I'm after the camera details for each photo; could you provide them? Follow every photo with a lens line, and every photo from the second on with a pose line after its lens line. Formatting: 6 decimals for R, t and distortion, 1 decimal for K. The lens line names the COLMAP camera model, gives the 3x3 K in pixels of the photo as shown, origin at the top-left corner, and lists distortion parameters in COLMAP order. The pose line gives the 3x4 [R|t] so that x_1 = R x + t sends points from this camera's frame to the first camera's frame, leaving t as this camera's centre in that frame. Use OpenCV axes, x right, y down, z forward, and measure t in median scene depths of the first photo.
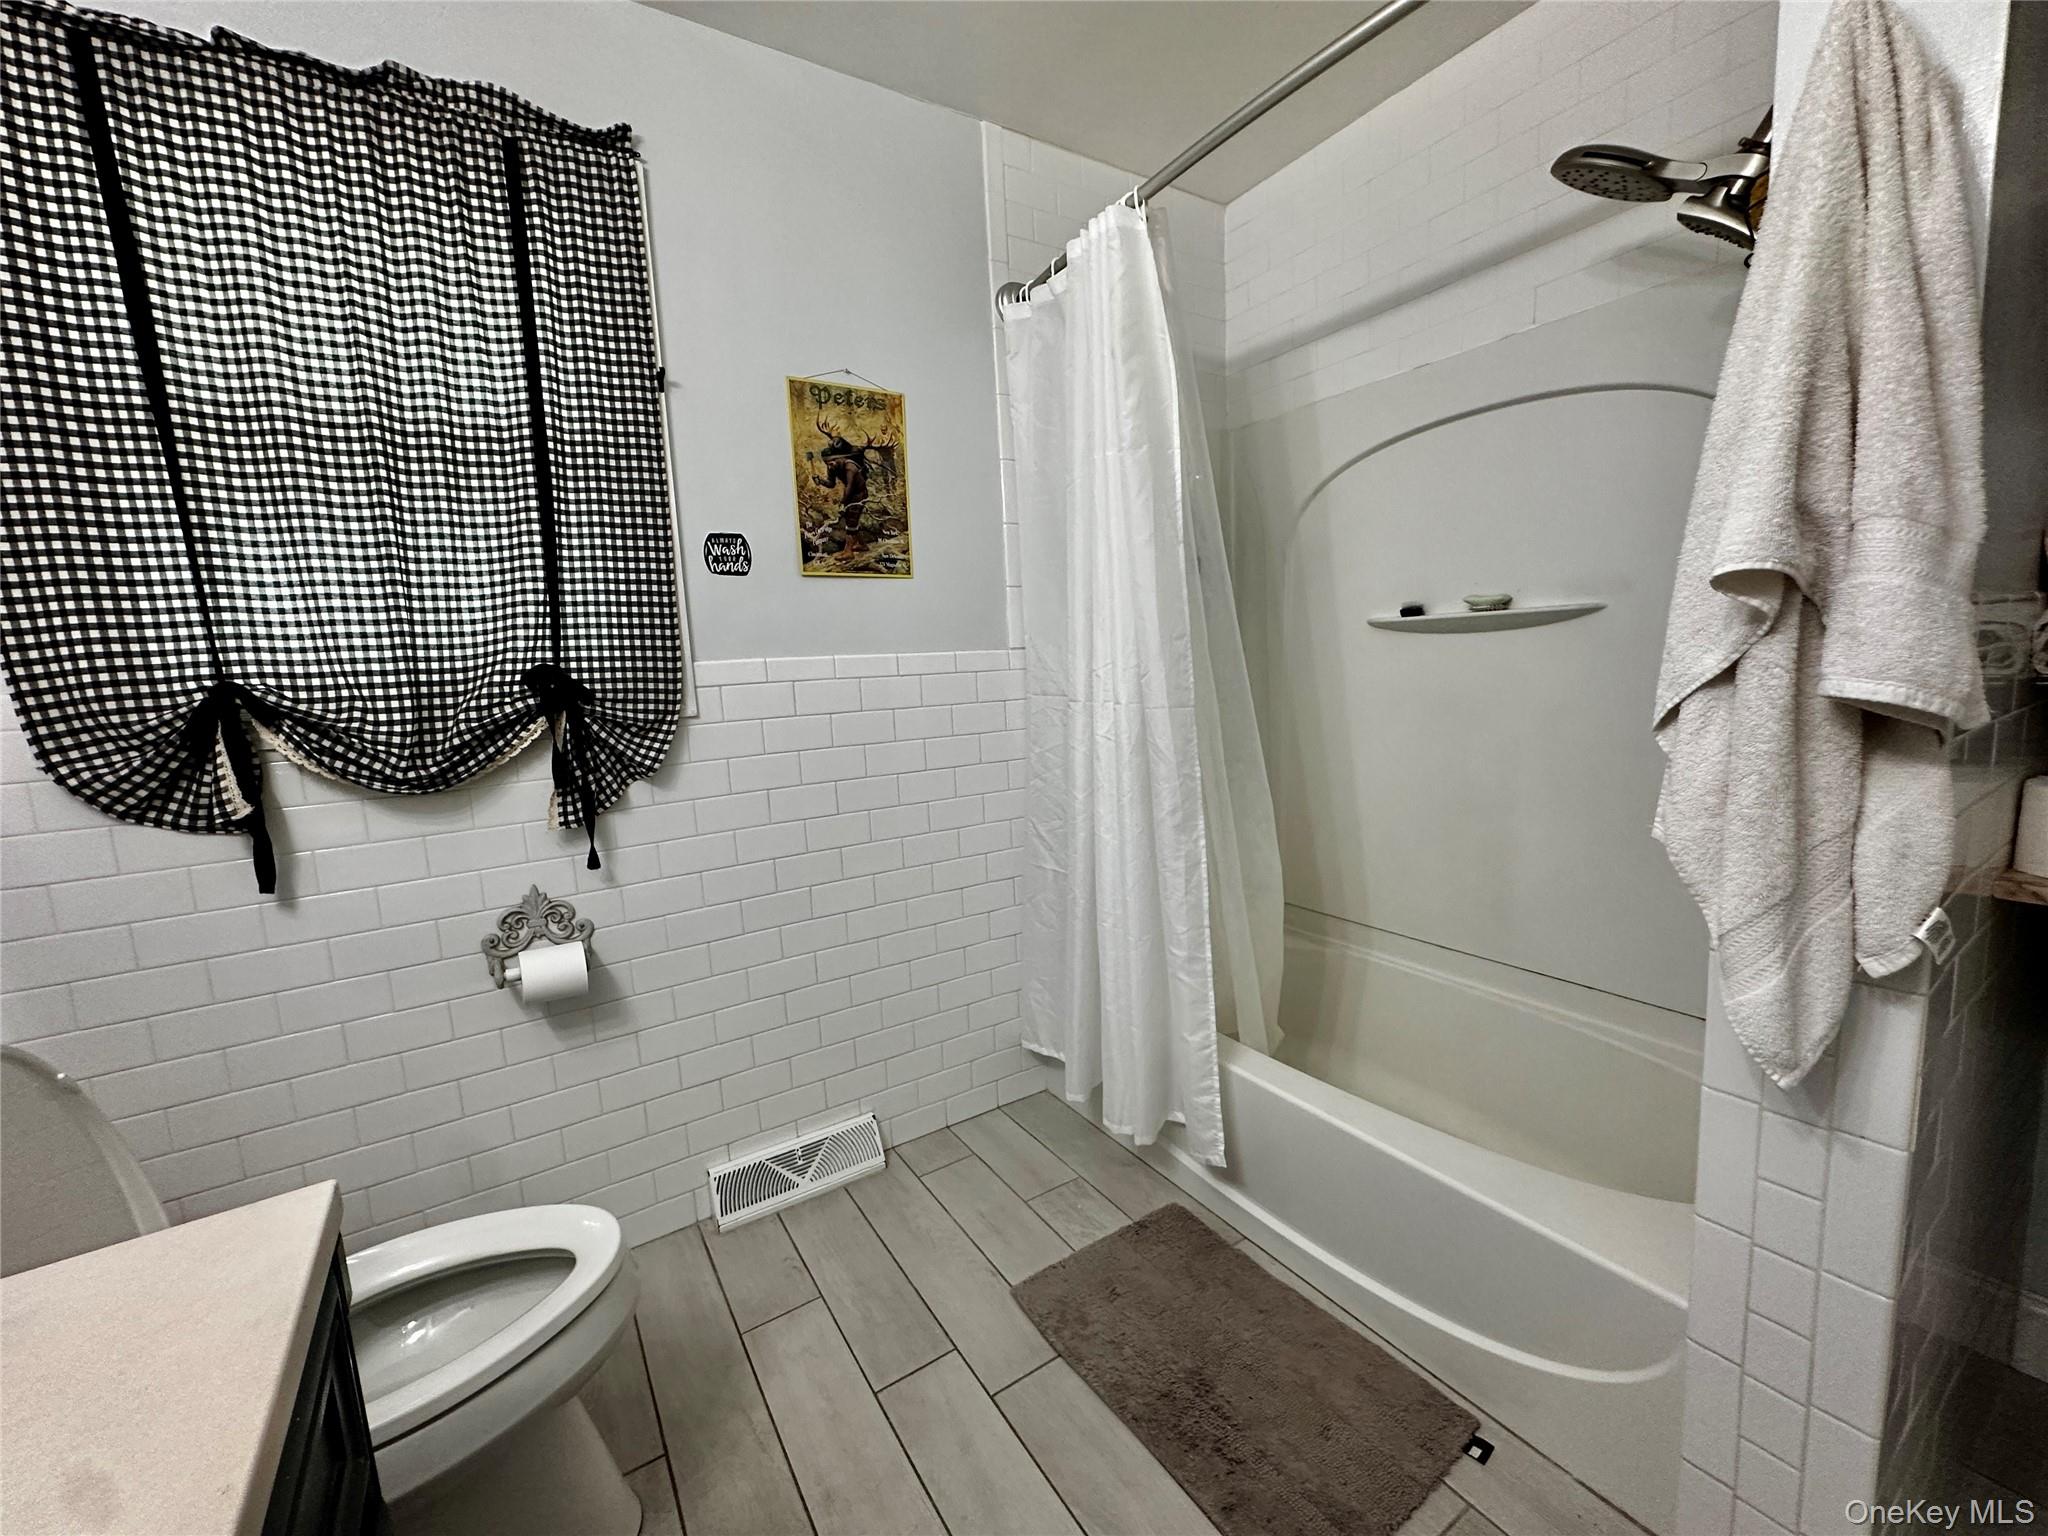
lens RADIAL K [[825.3, 0, 1022.3], [0, 825.3, 769.4], [0, 0, 1]] dist [-0.001225, -0.000143]
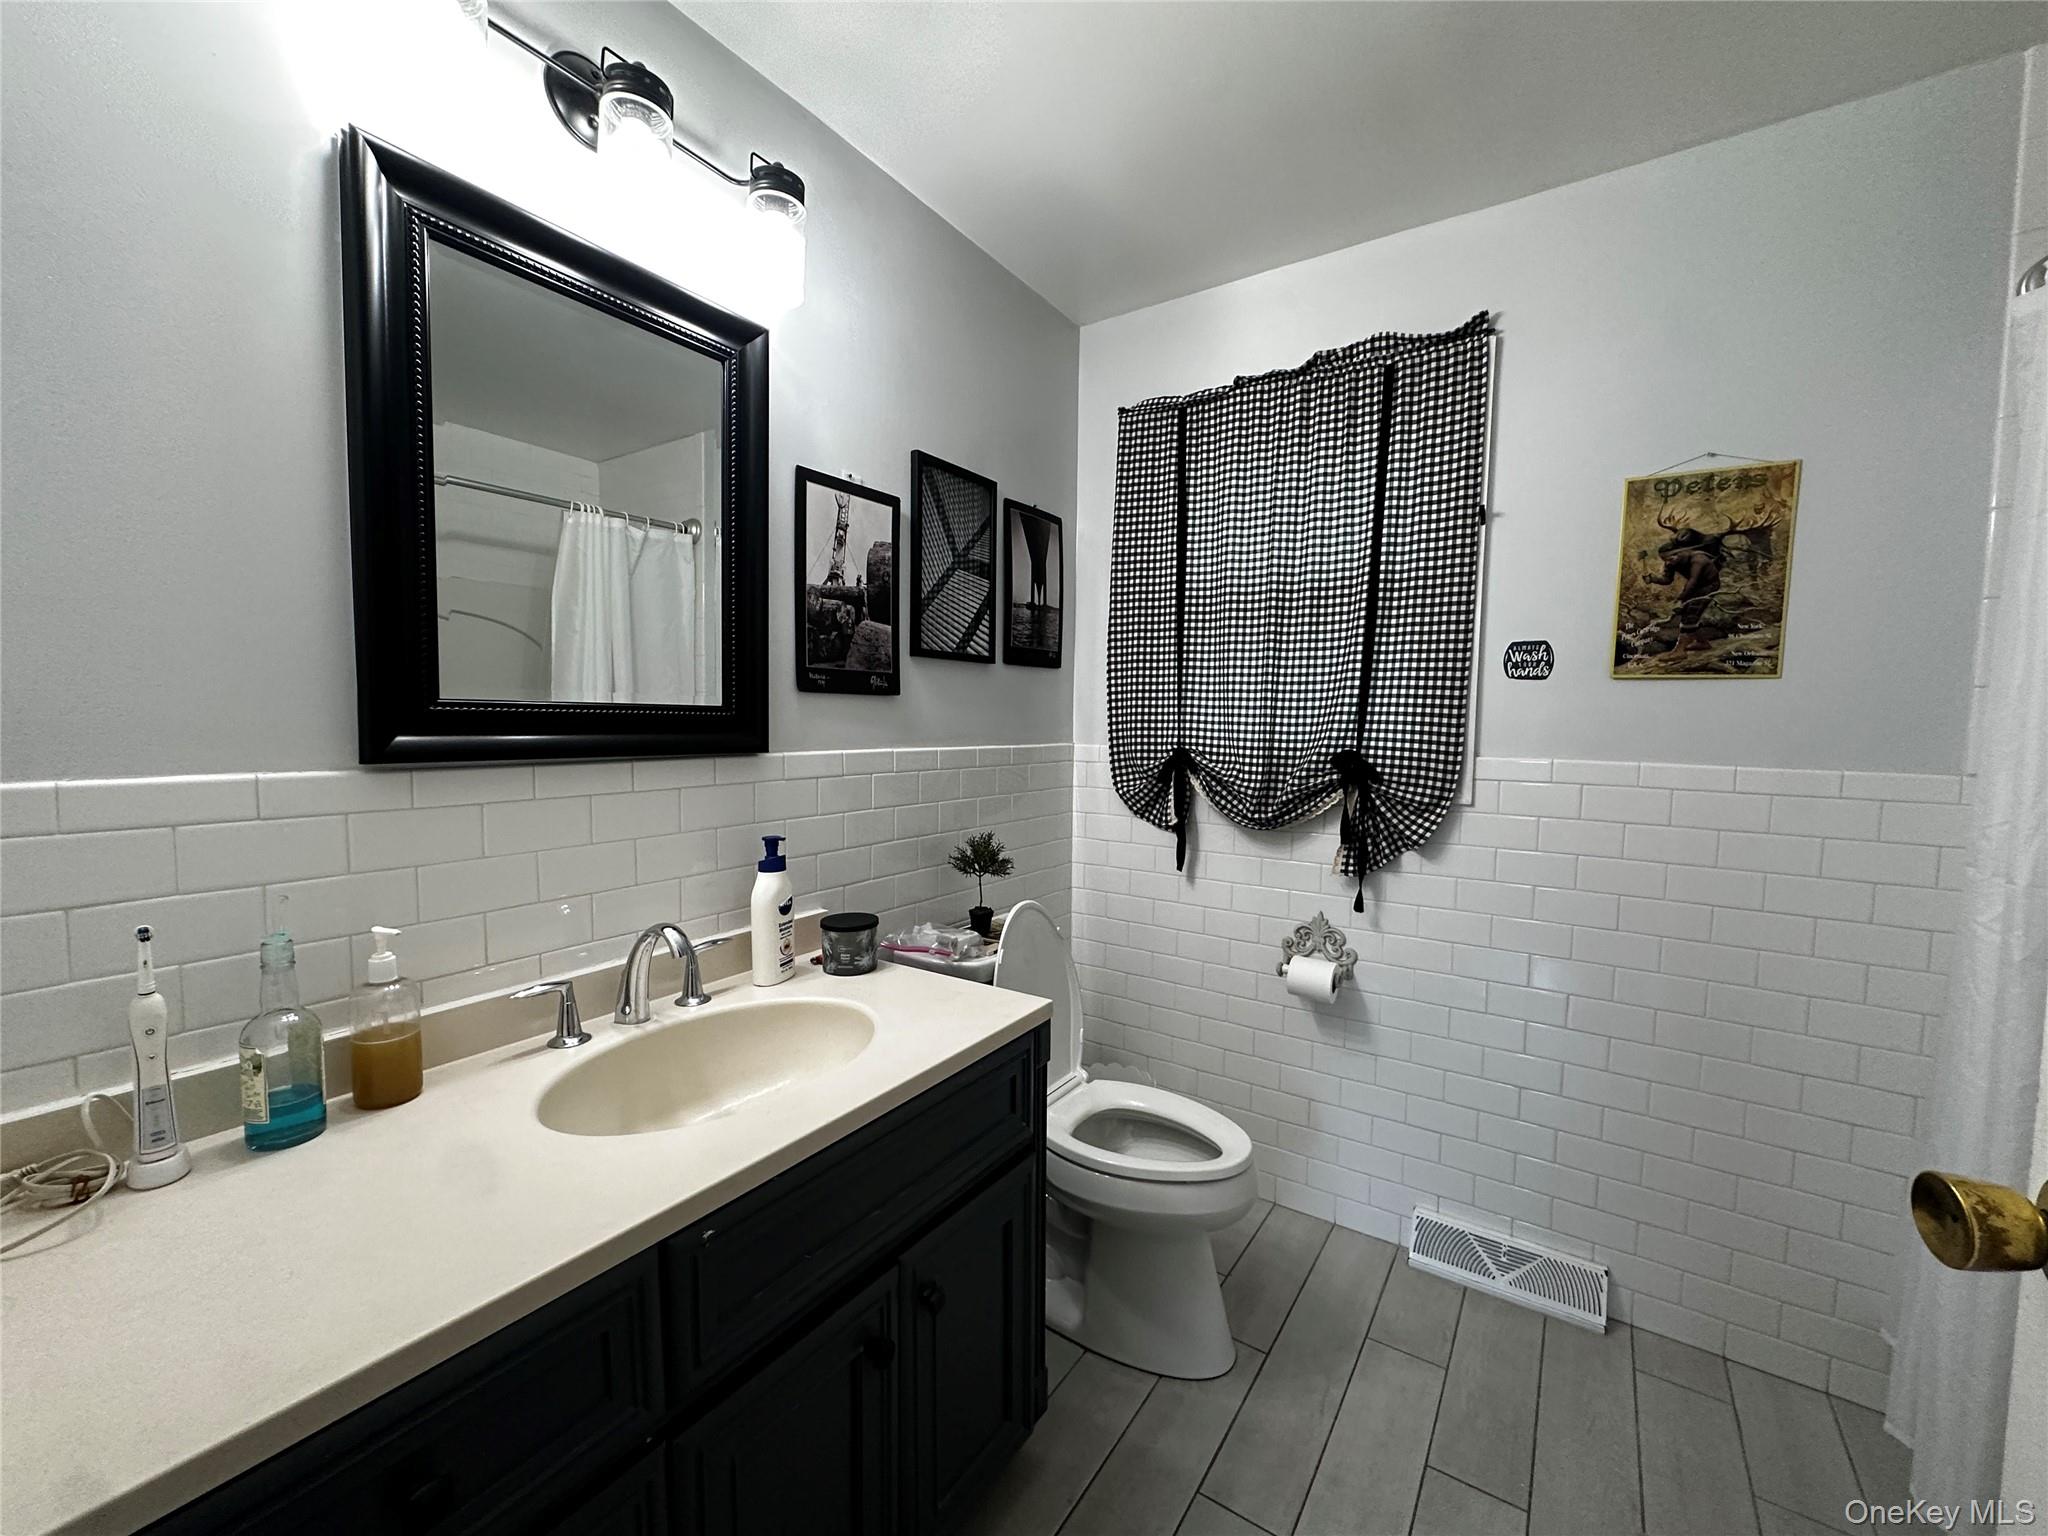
lens RADIAL K [[825.3, 0, 1021.1], [0, 825.3, 767.6], [0, 0, 1]] dist [-0.001225, -0.000143]
pose [[0.385680, 0.112361, -0.915765, 0.400221], [-0.160682, 0.985569, 0.053254, -0.078665], [0.908533, 0.126608, 0.398168, -0.003642]]
